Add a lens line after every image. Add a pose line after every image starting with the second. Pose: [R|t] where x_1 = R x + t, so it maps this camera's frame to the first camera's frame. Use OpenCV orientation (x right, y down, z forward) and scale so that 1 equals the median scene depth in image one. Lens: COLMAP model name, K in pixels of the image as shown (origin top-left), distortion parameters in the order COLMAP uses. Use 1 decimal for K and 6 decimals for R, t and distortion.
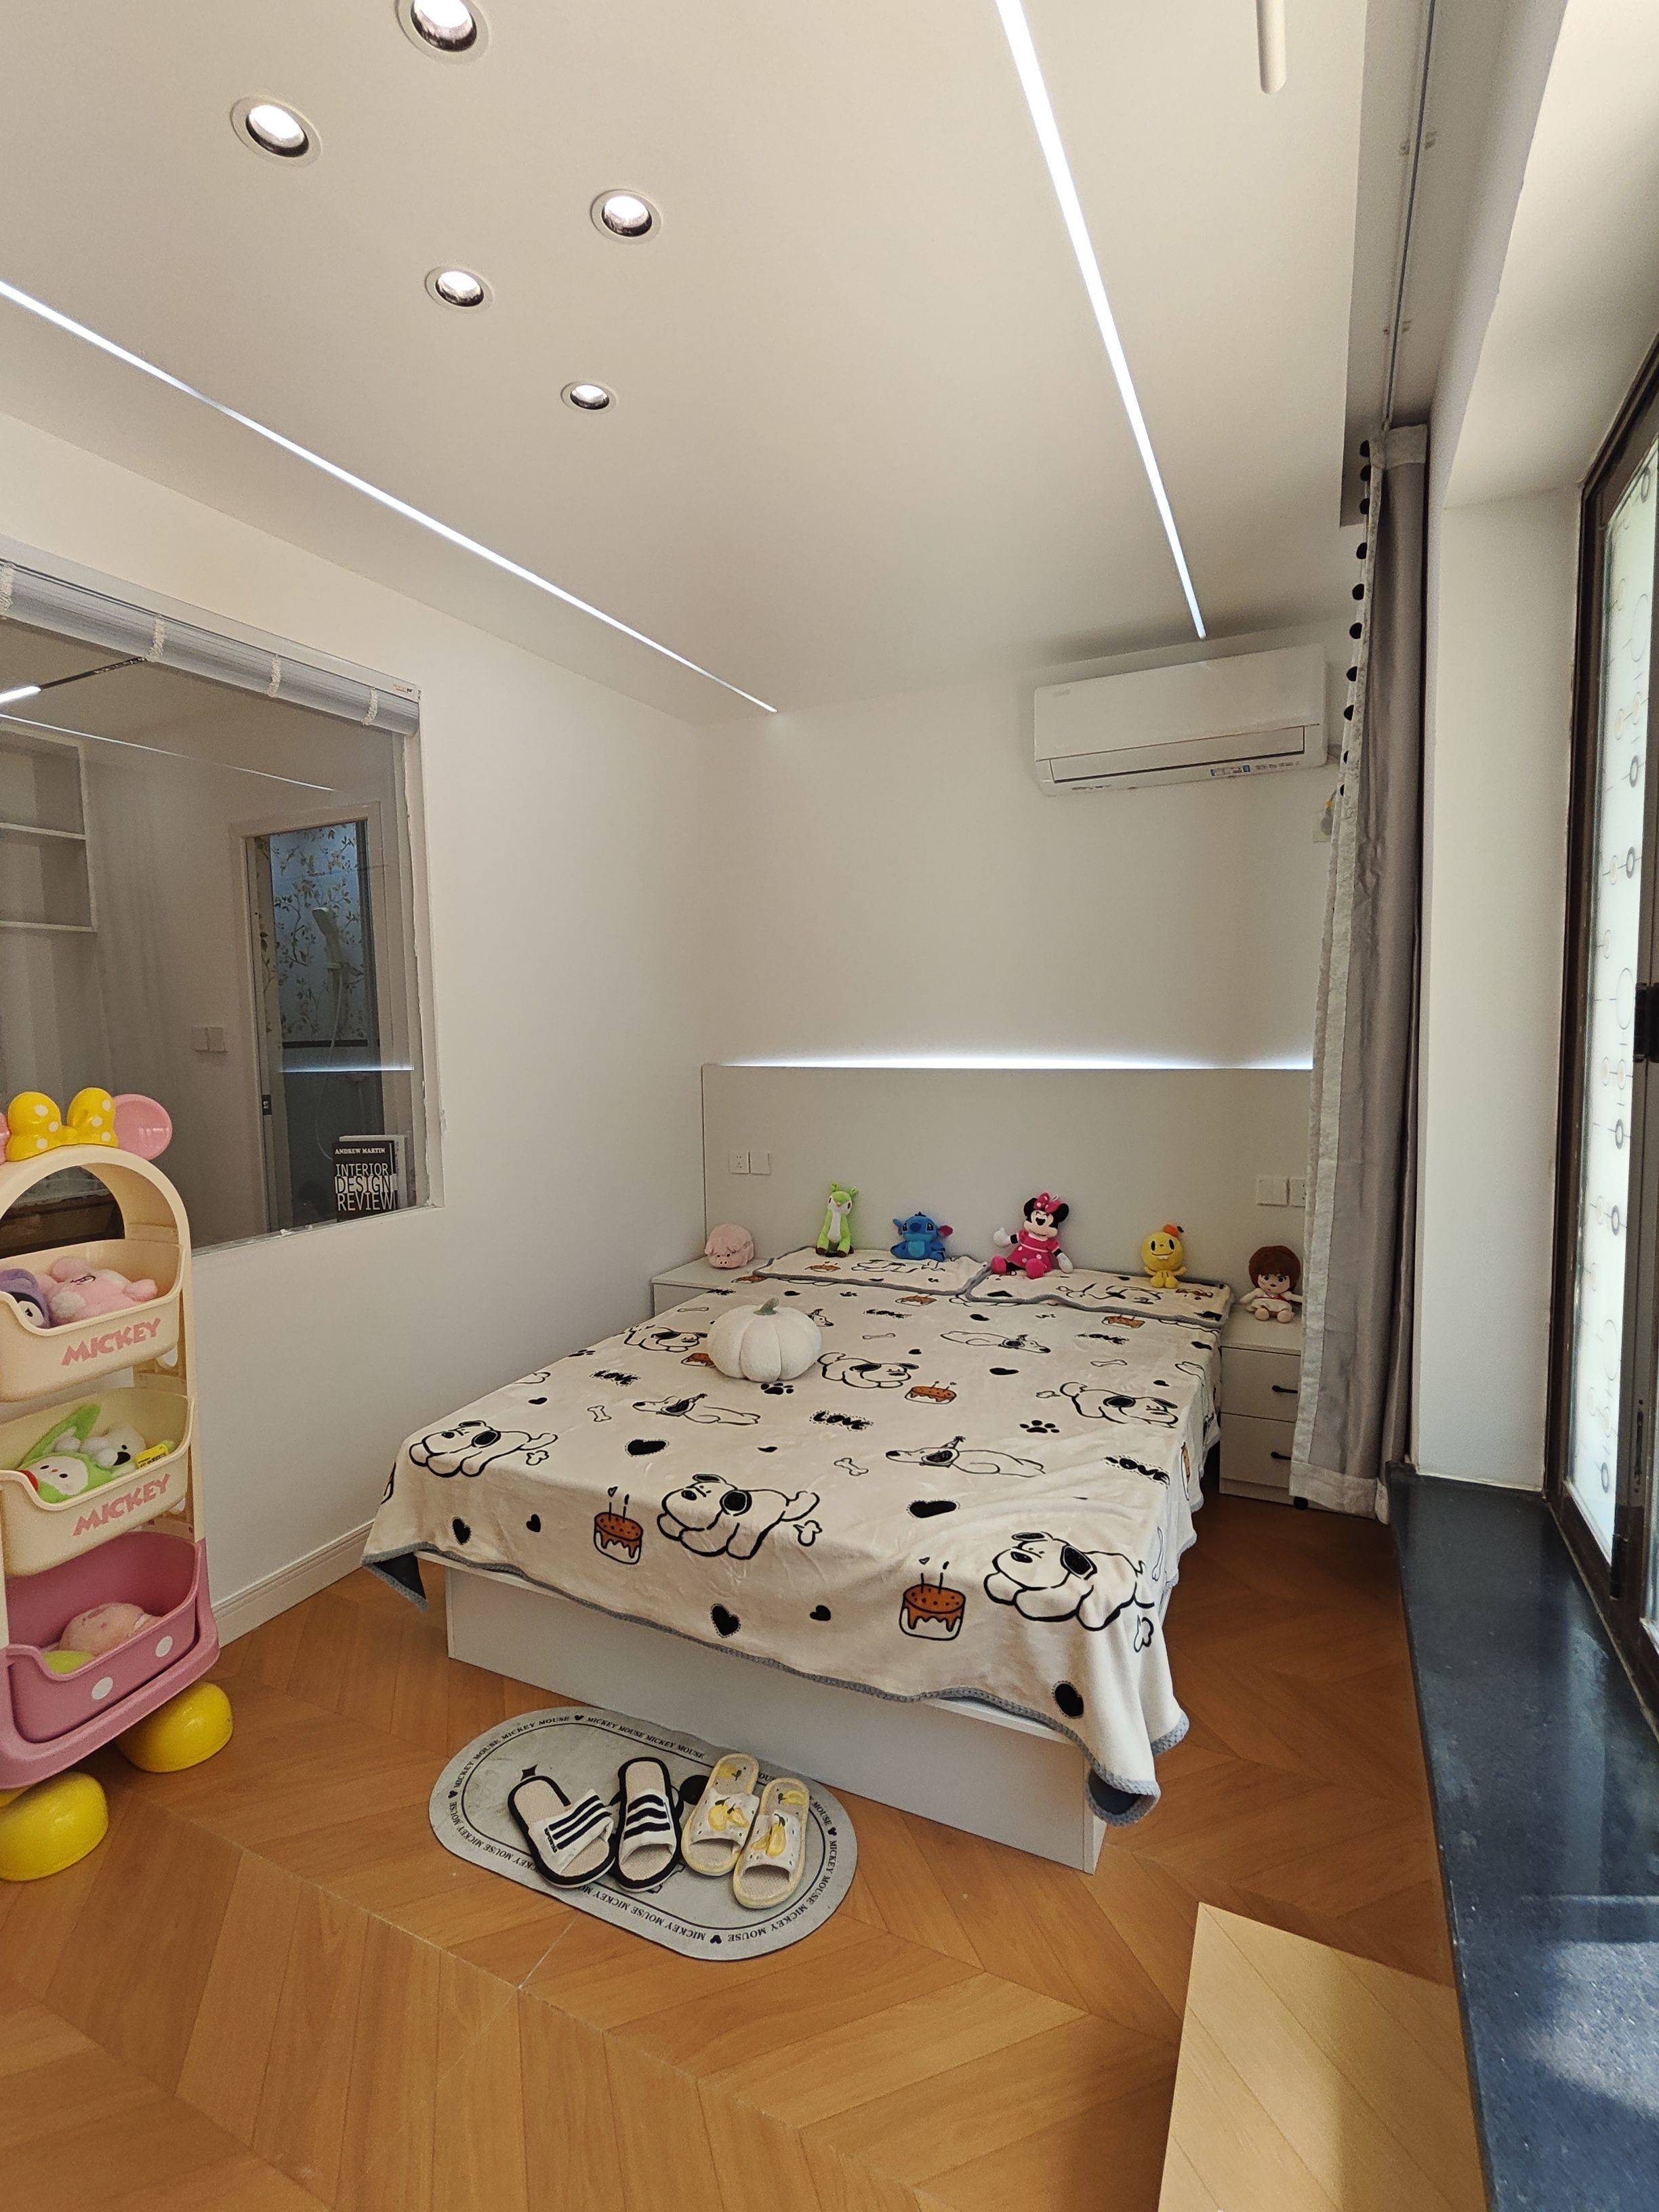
lens RADIAL K [[1021.1, 0, 836.5], [0, 1021.1, 1099.9], [0, 0, 1]] dist [-0.001394, 0.000720]
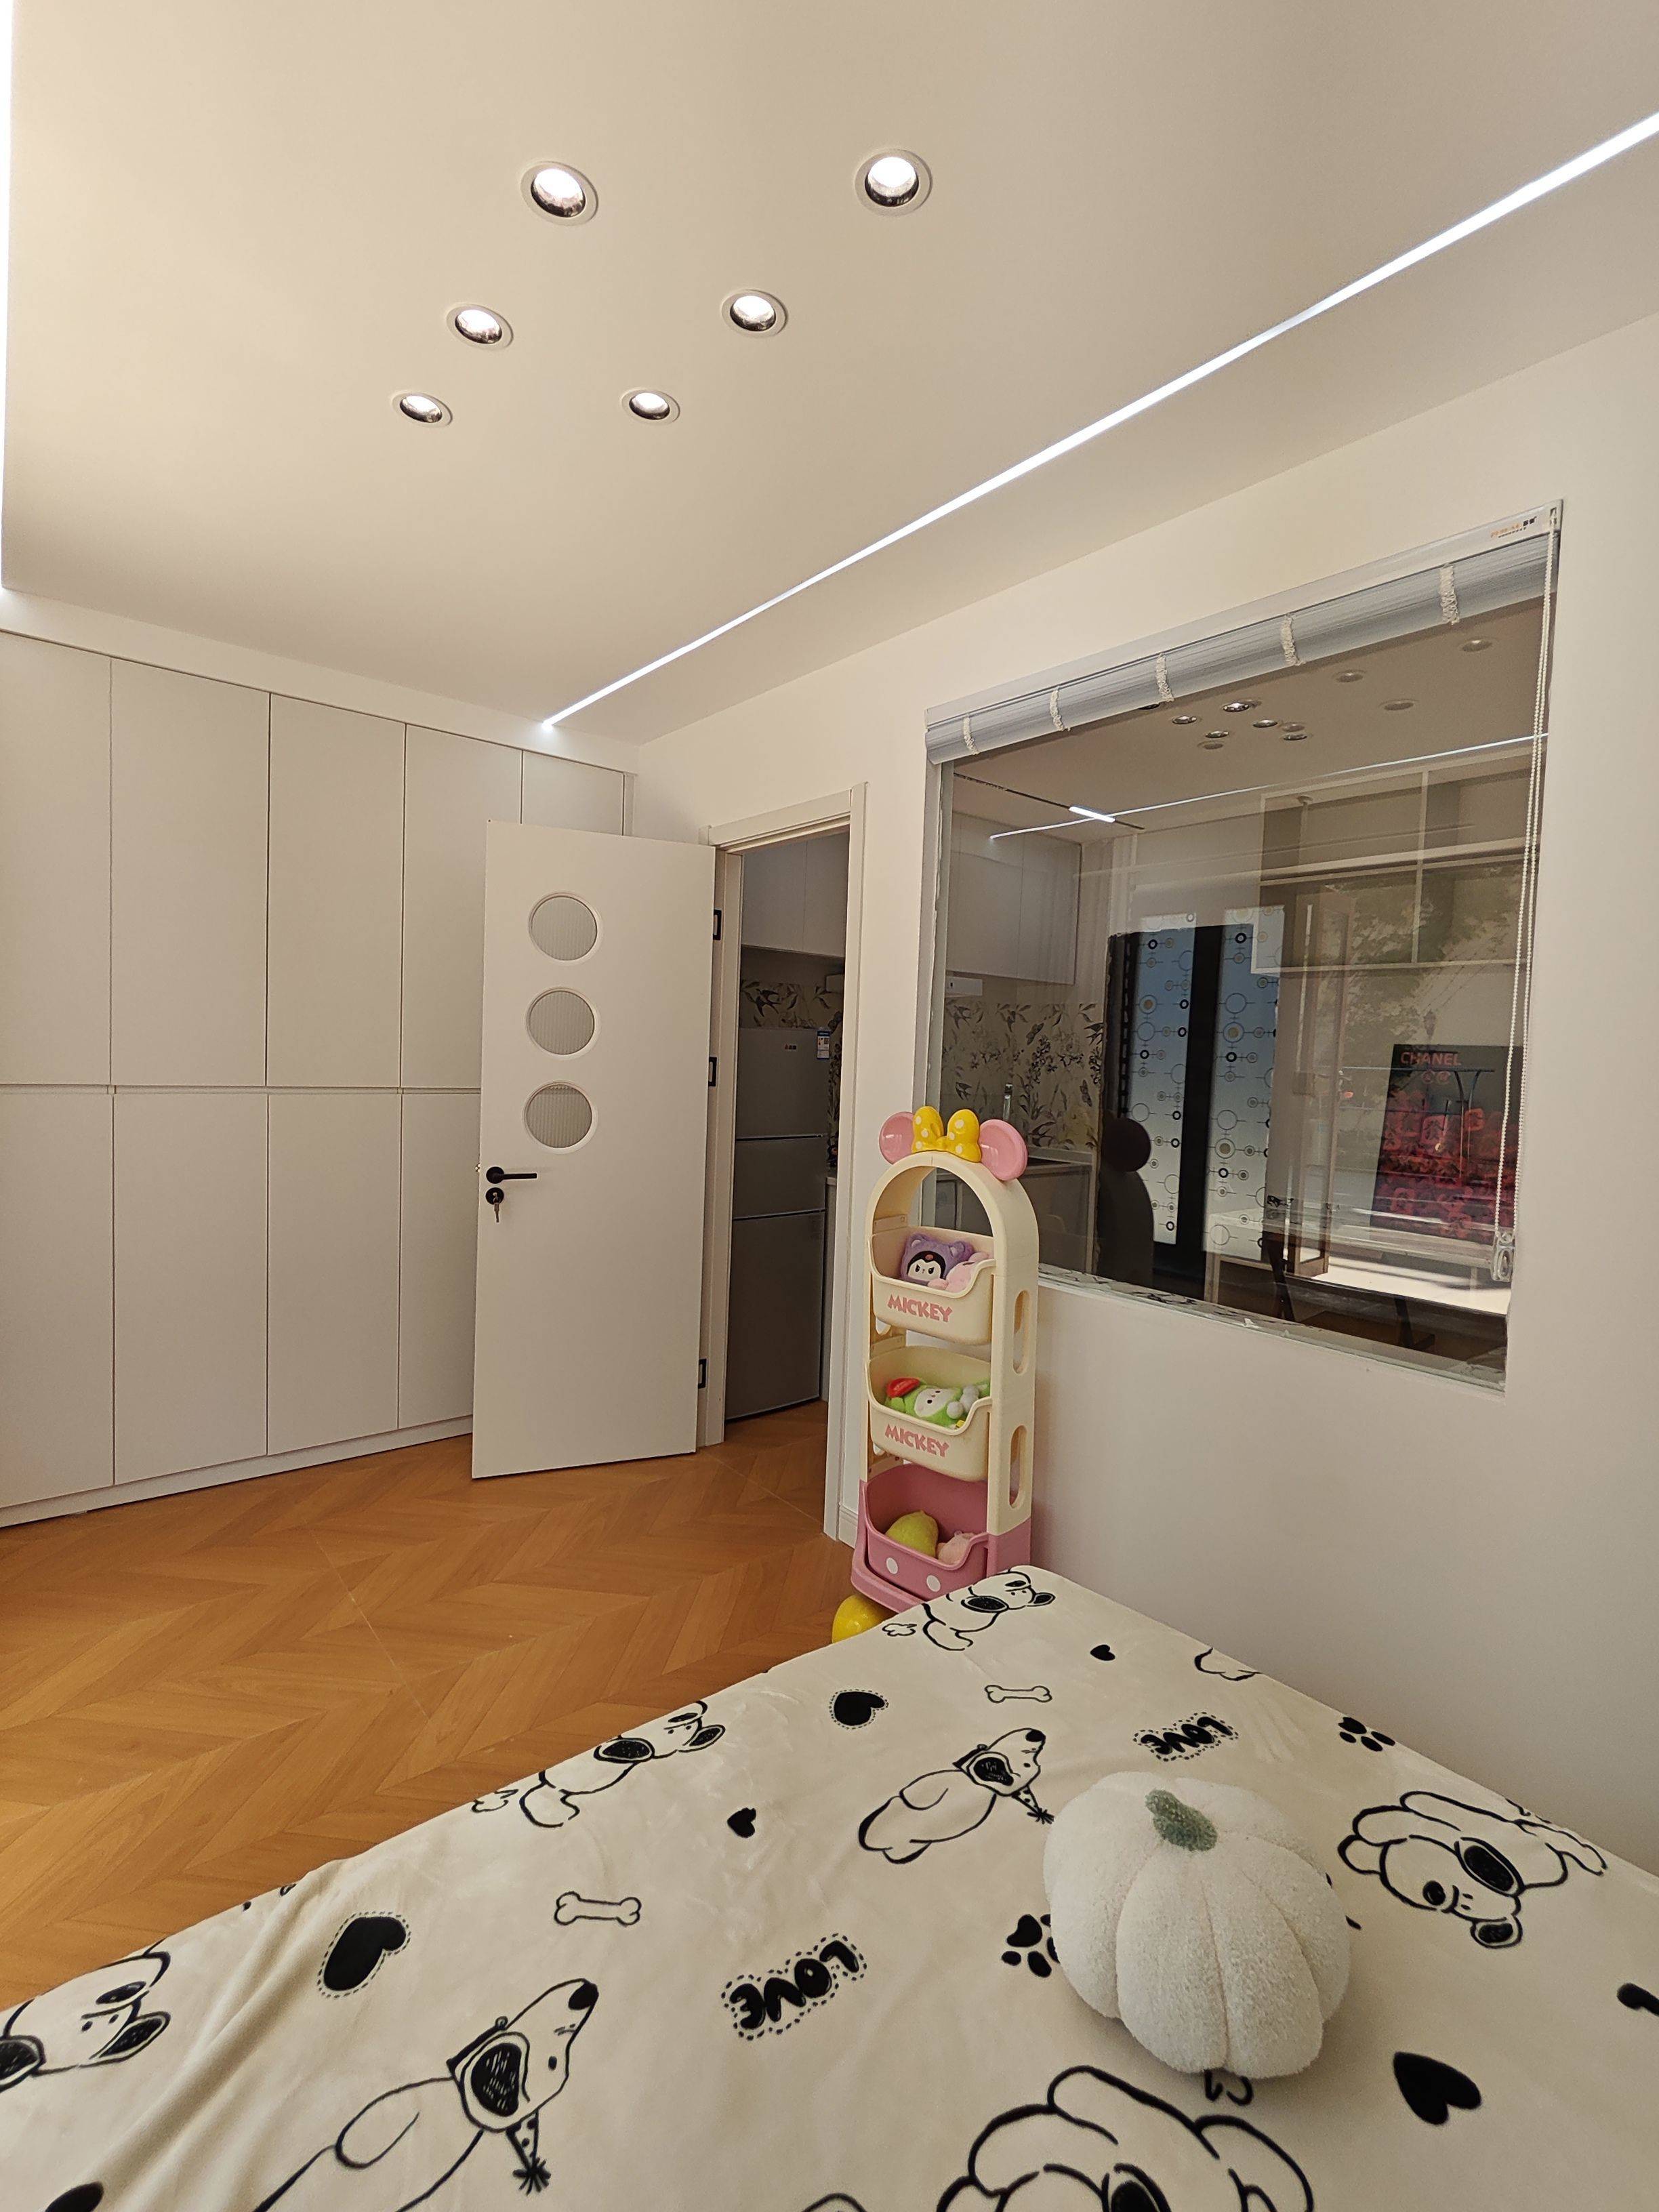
lens RADIAL K [[1021.1, 0, 837.6], [0, 1021.1, 1103.0], [0, 0, 1]] dist [-0.001394, 0.000720]
pose [[-0.427434, 0.048559, -0.902741, 0.385255], [-0.100274, 0.989849, 0.100723, -0.110138], [0.898468, 0.133574, -0.418226, 1.178445]]
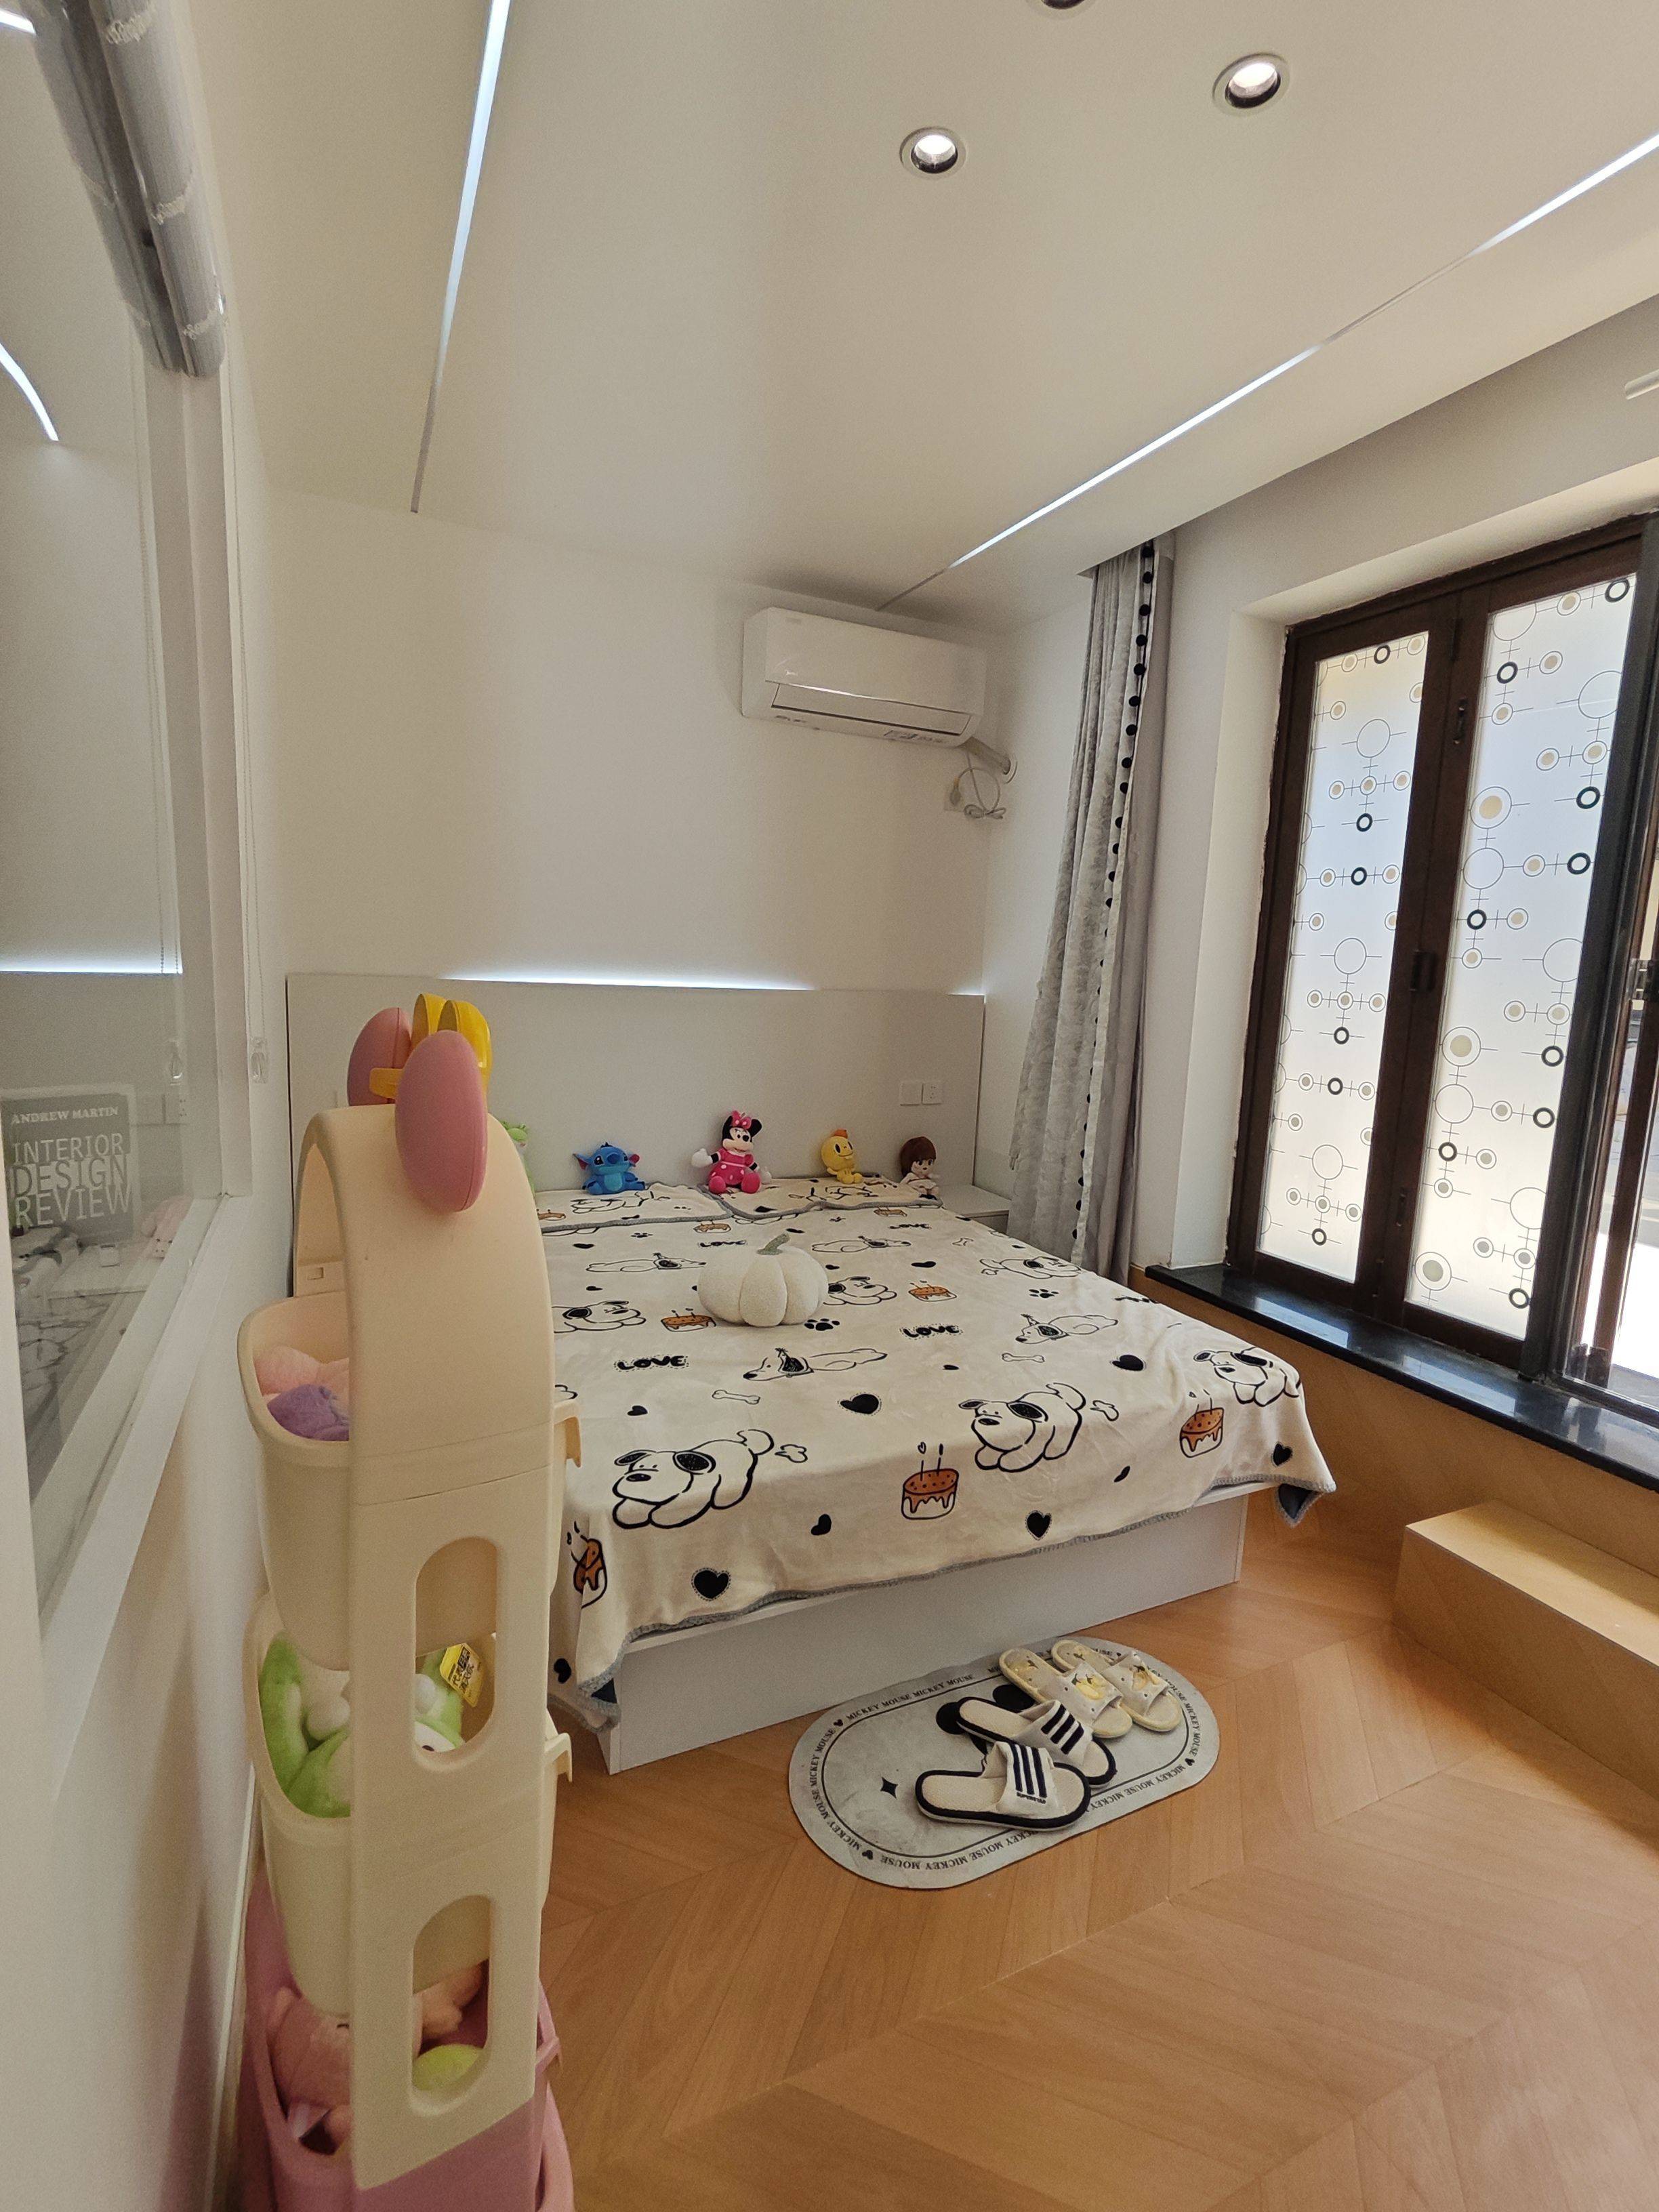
lens RADIAL K [[1021.1, 0, 836.4], [0, 1021.1, 1099.9], [0, 0, 1]] dist [-0.001394, 0.000720]
pose [[0.631767, -0.065418, 0.772393, -0.853572], [0.007441, 0.996898, 0.078346, 0.001783], [-0.775122, -0.043749, 0.630295, 0.448582]]
